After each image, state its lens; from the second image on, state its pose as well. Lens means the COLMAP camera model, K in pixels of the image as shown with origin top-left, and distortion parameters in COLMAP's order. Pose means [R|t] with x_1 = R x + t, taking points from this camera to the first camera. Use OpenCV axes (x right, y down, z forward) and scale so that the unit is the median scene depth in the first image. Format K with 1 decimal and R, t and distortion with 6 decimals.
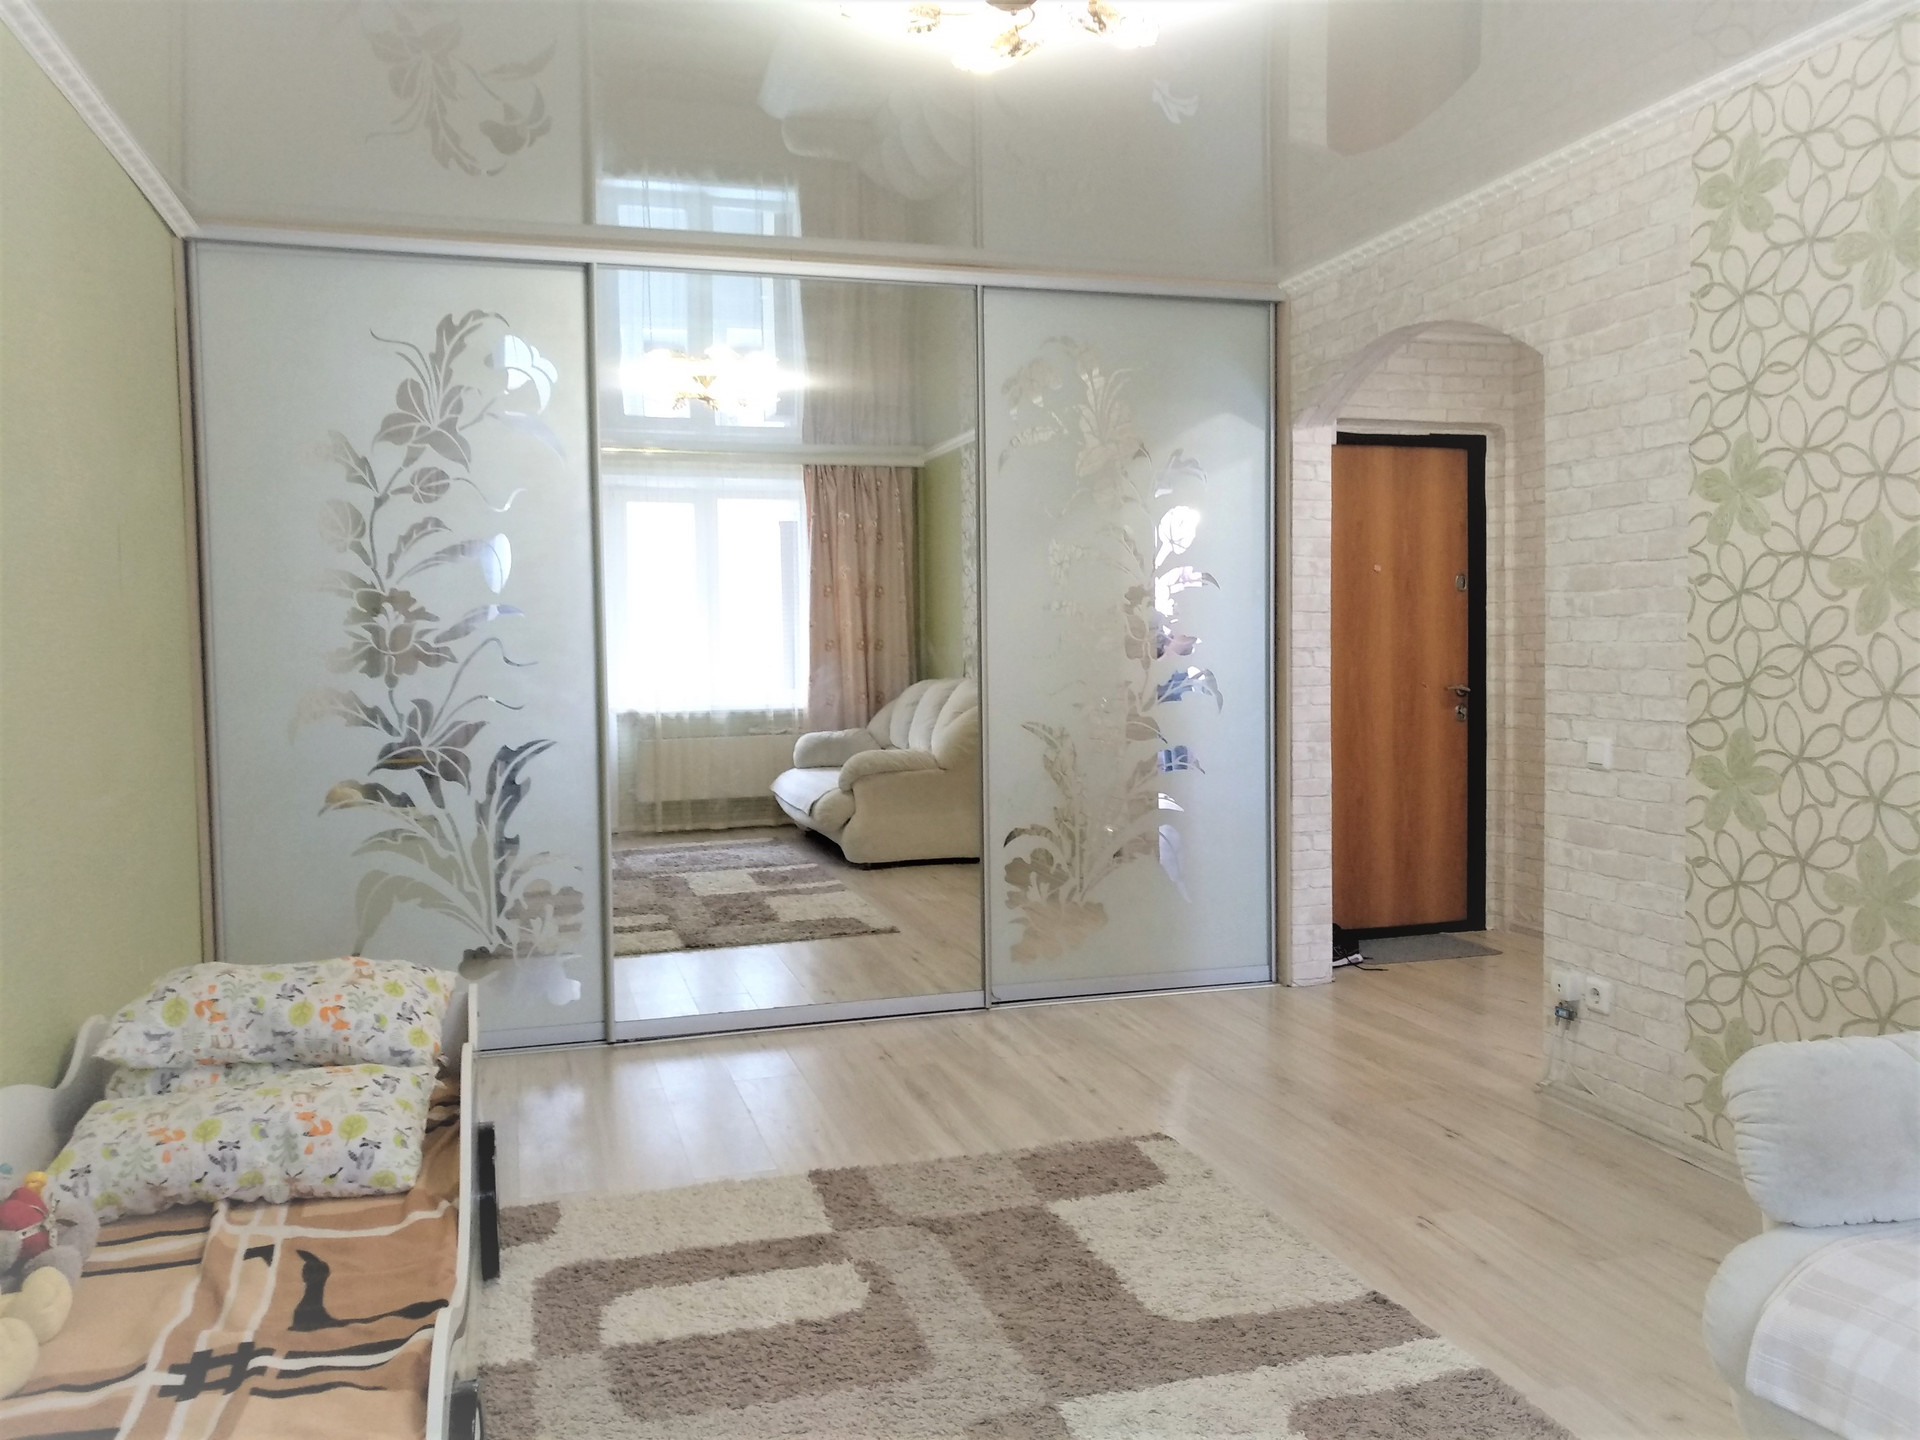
lens RADIAL K [[1484.3, 0, 952.7], [0, 1484.3, 728.4], [0, 0, 1]] dist [0.016358, 0.000157]
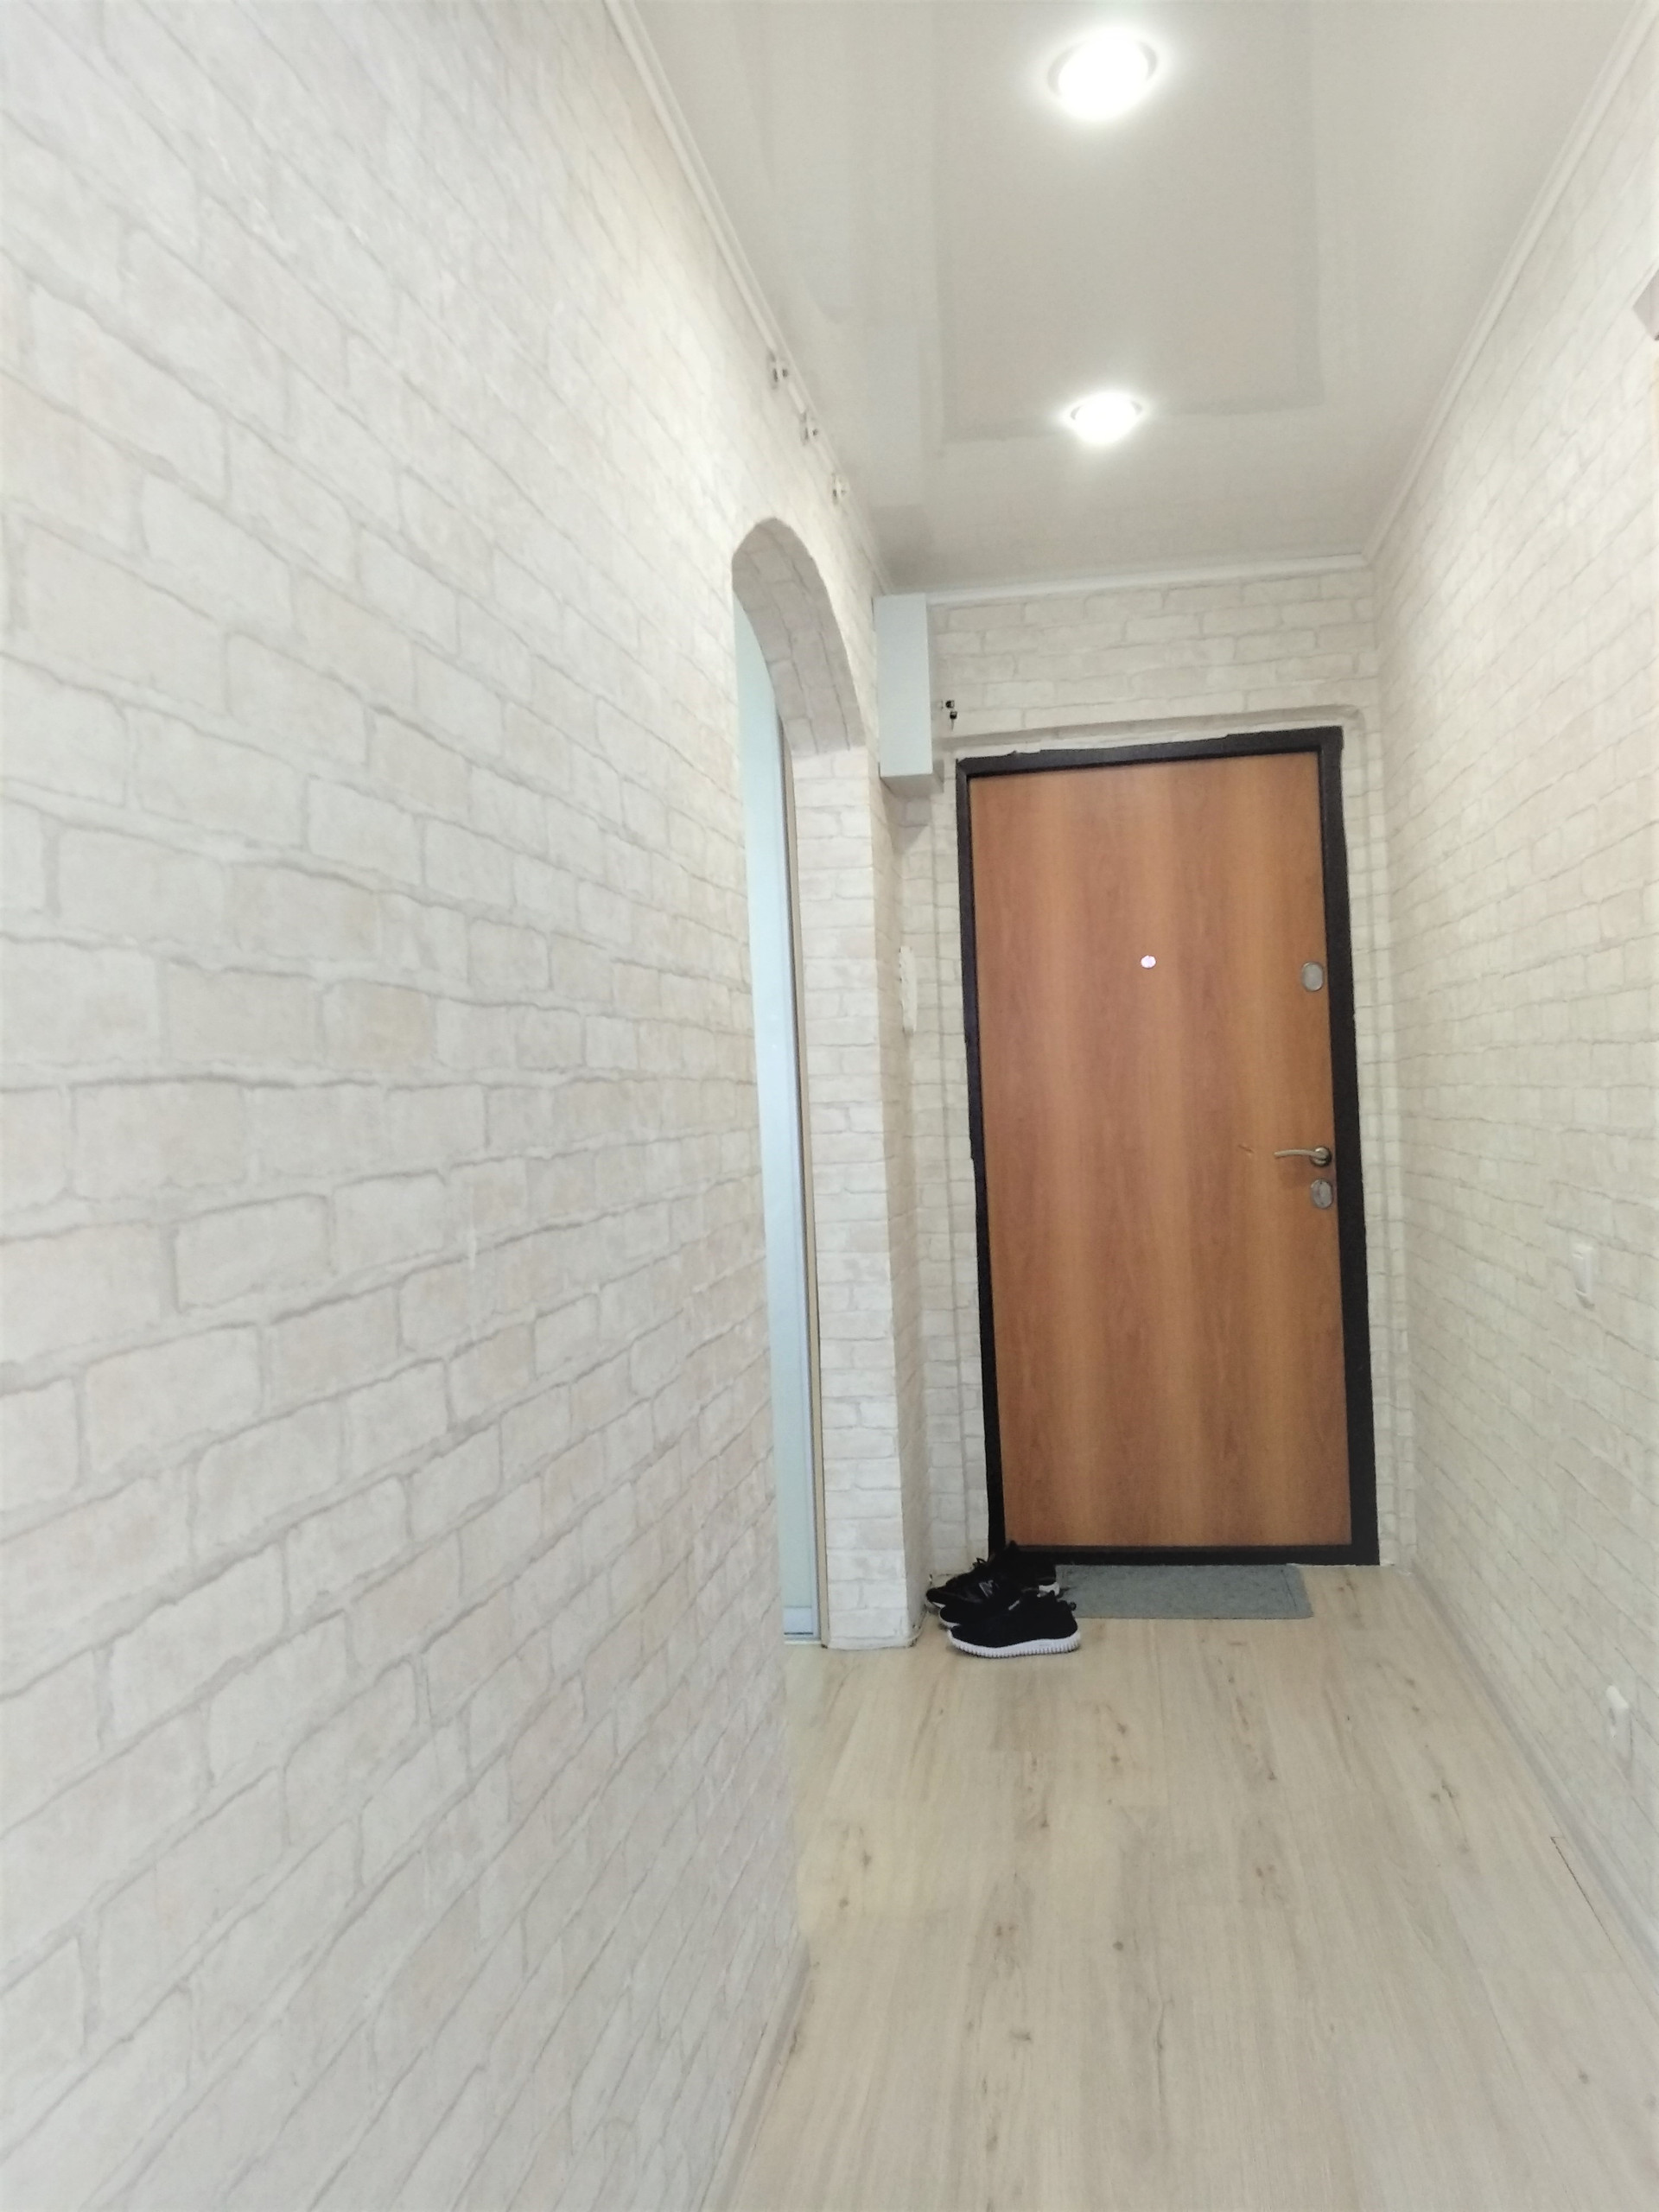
lens RADIAL K [[1710.0, 0, 852.7], [0, 1710.0, 1106.1], [0, 0, 1]] dist [0.016358, 0.000157]
pose [[0.899841, -0.019527, -0.435782, 0.478852], [0.007704, 0.999553, -0.028881, -0.027476], [0.436151, 0.022631, 0.899589, 0.305898]]
